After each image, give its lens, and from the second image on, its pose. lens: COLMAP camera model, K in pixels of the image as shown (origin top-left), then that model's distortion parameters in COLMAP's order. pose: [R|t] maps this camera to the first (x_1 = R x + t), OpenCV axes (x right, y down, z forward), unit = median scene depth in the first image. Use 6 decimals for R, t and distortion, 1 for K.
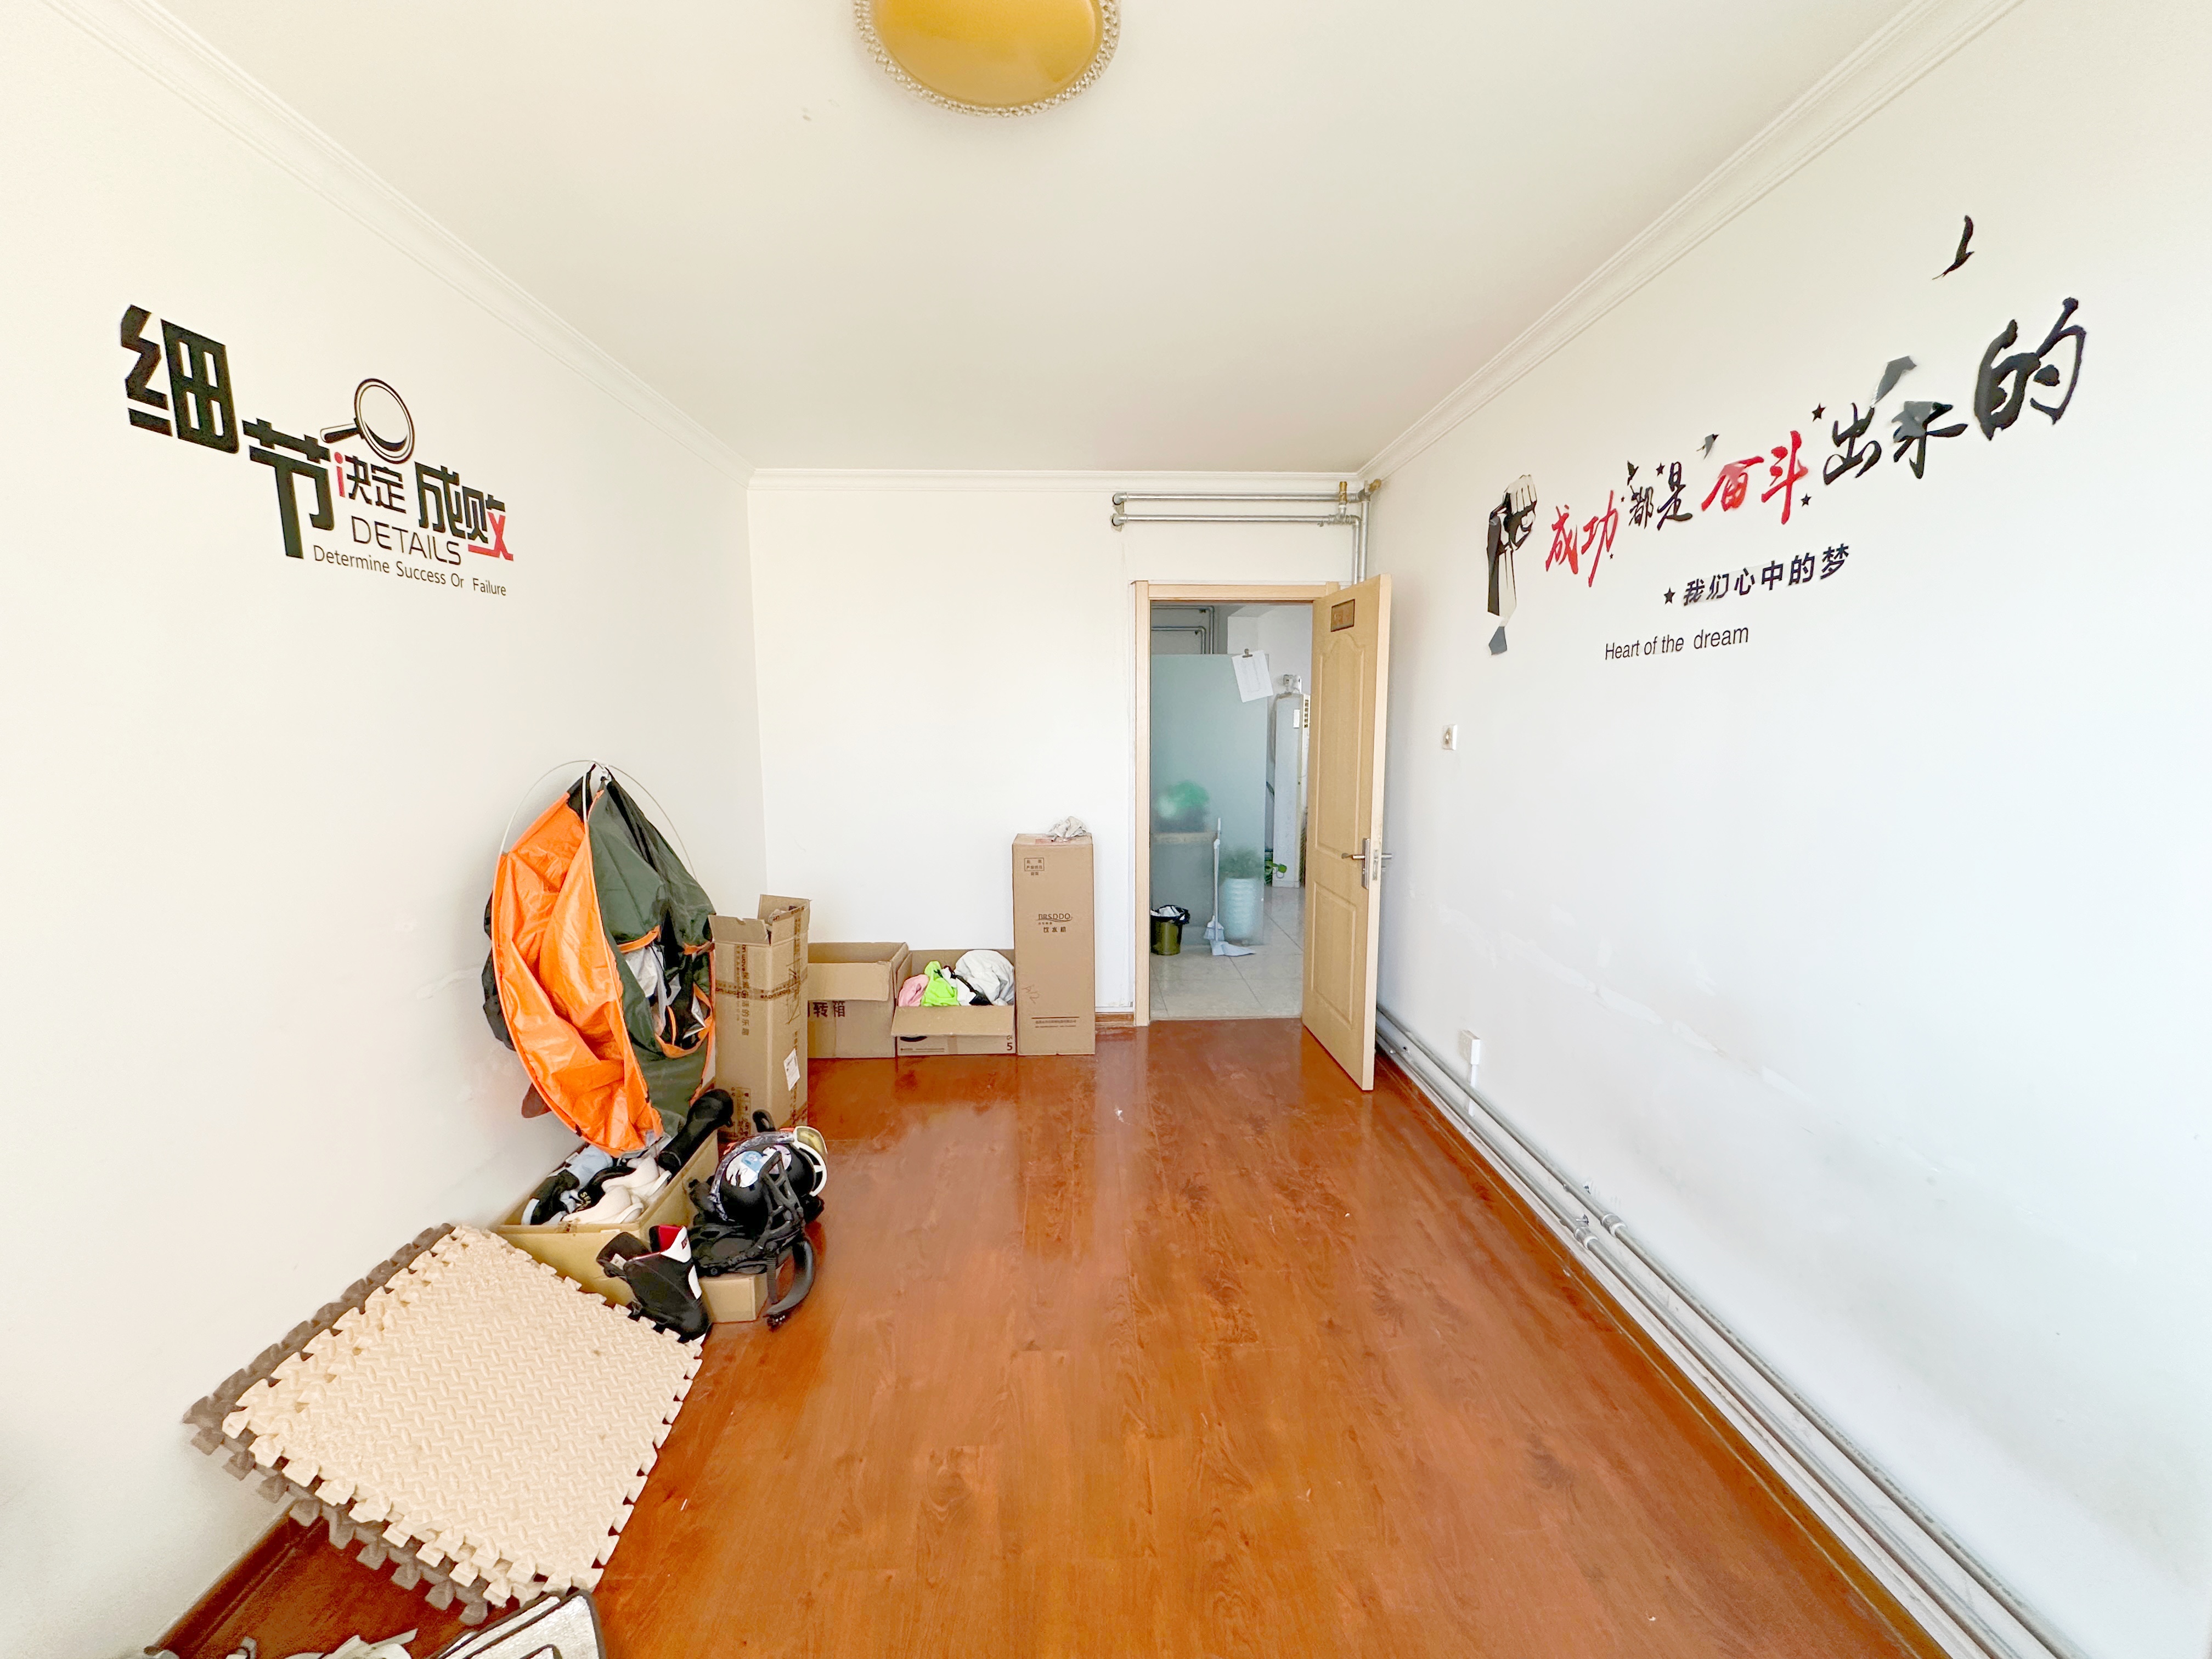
lens RADIAL K [[884.3, 0, 1105.5], [0, 884.3, 830.9], [0, 0, 1]] dist [0.017747, -0.000046]
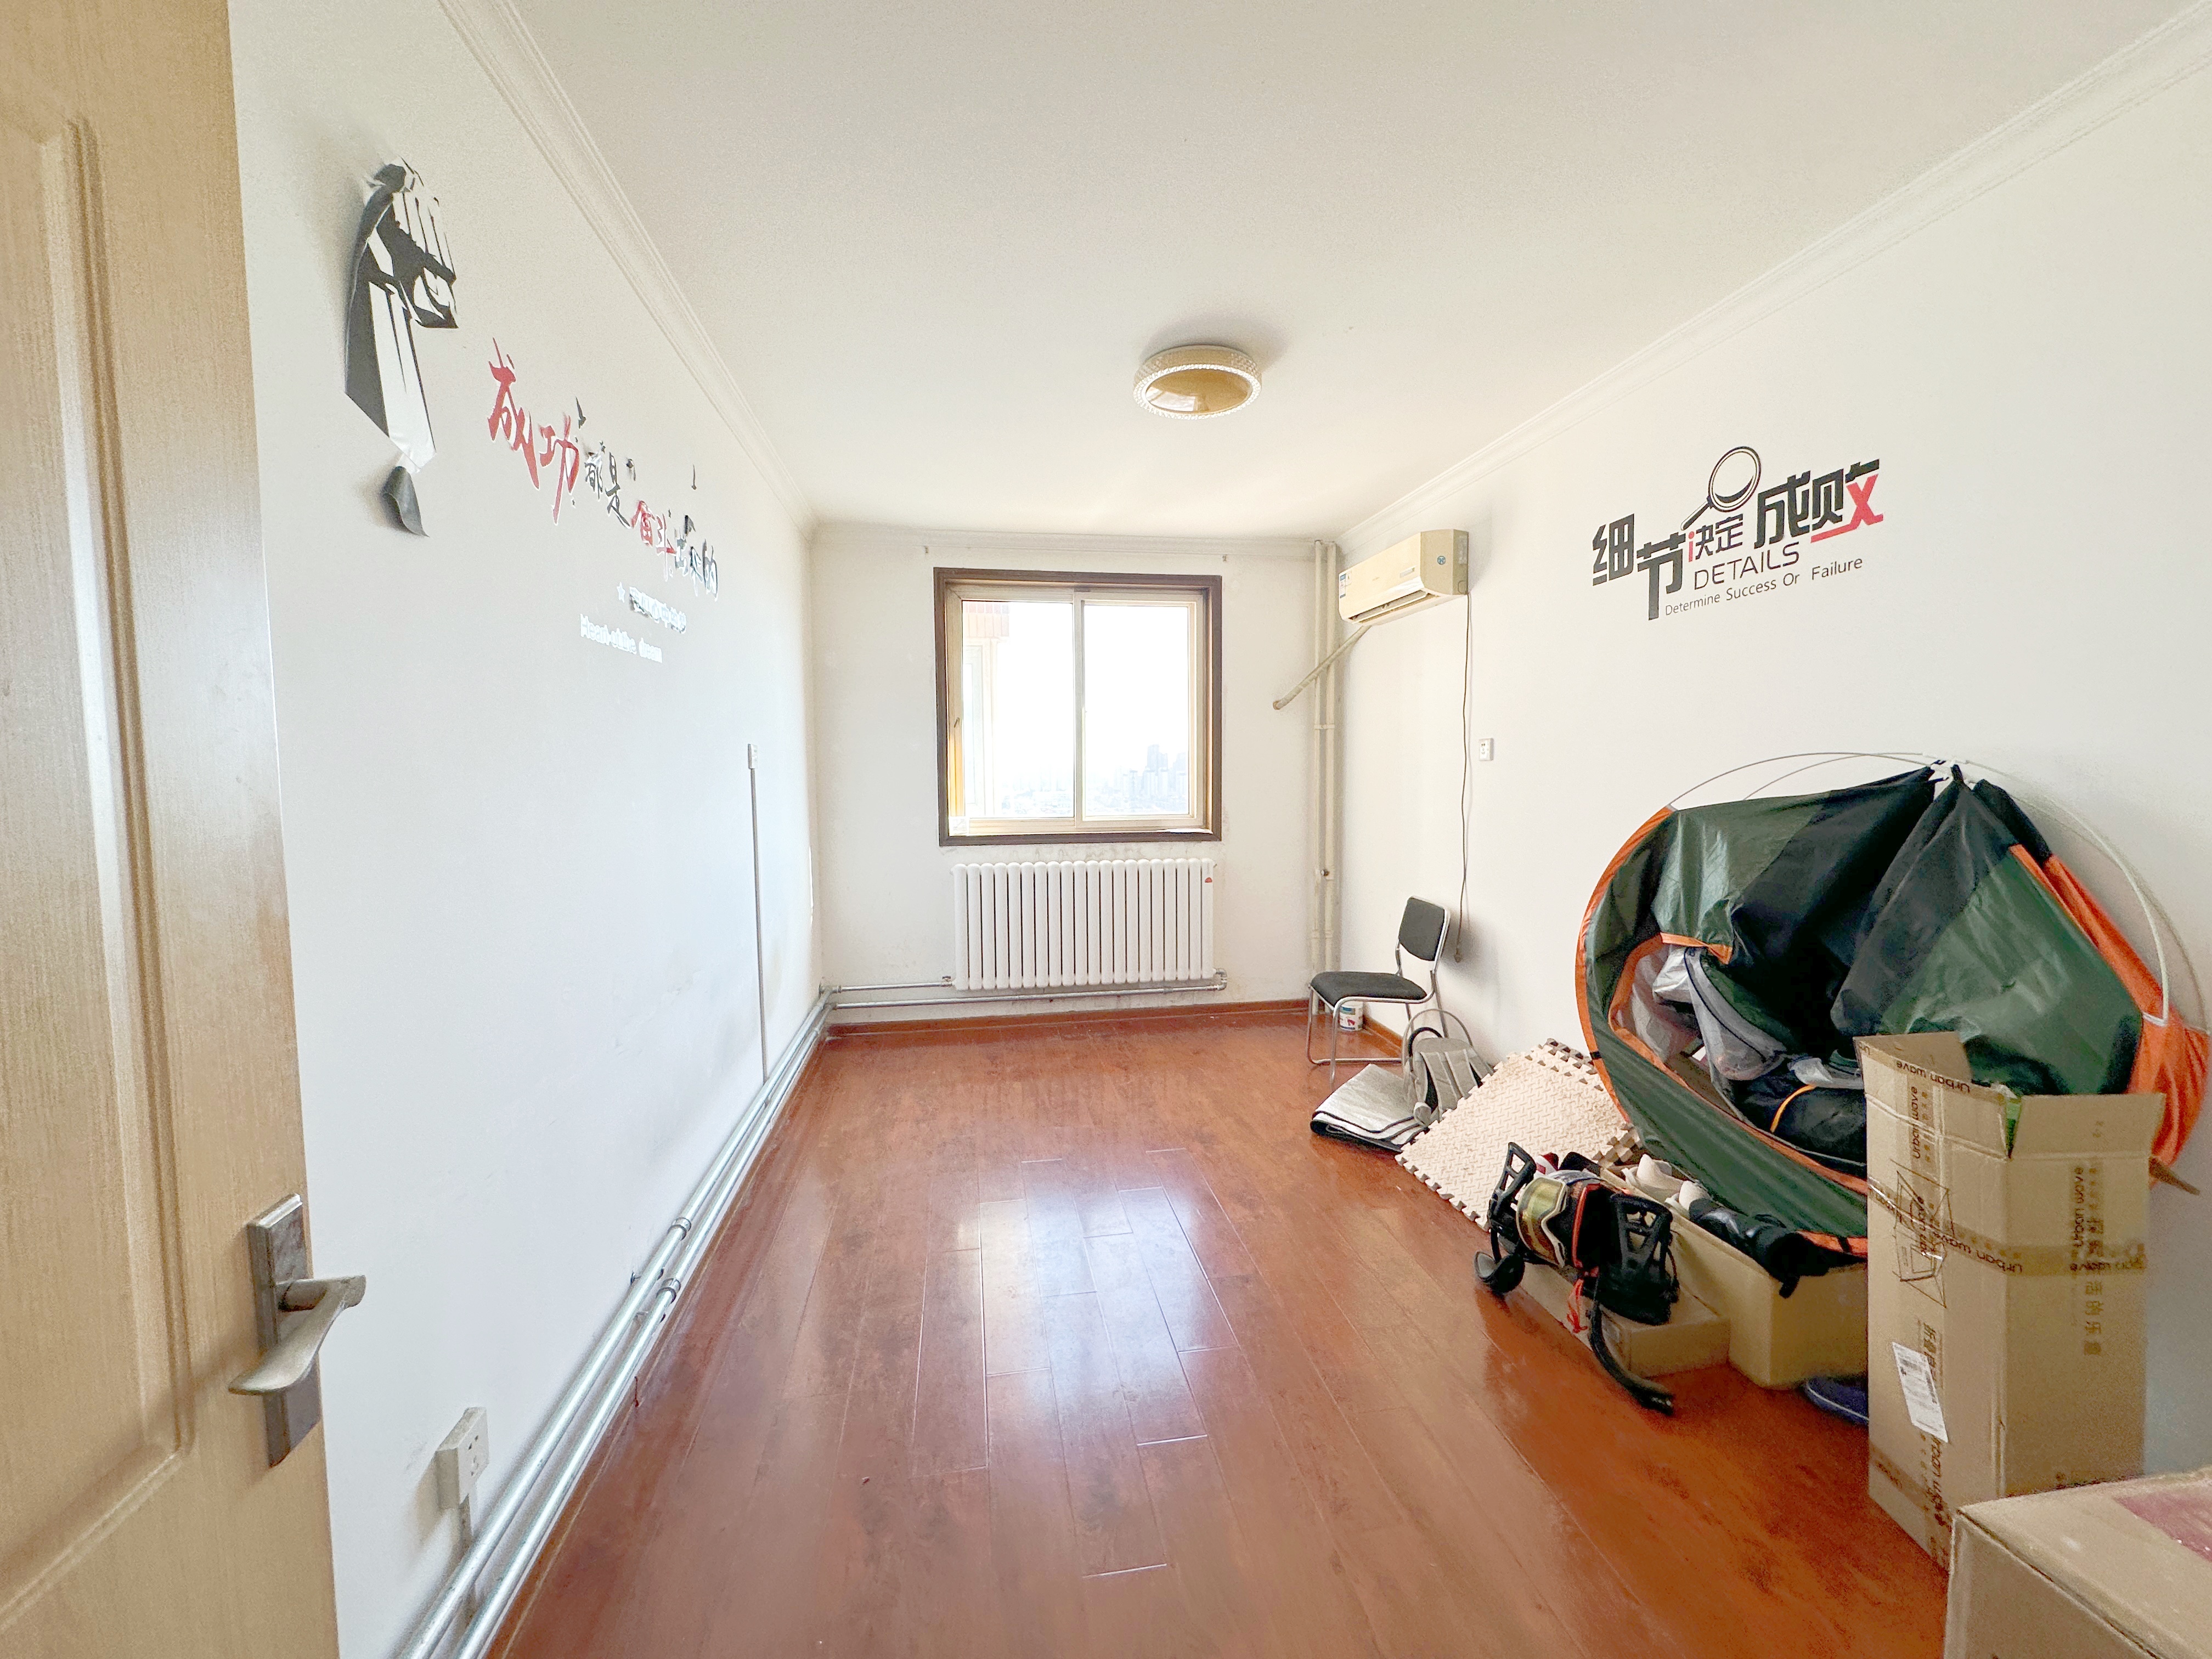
lens RADIAL K [[884.3, 0, 1106.2], [0, 884.3, 827.2], [0, 0, 1]] dist [0.017747, -0.000046]
pose [[-0.993777, 0.017473, -0.110013, 0.228939], [-0.004463, 0.980583, 0.196056, -0.220118], [0.111303, 0.195326, -0.974402, 2.248363]]
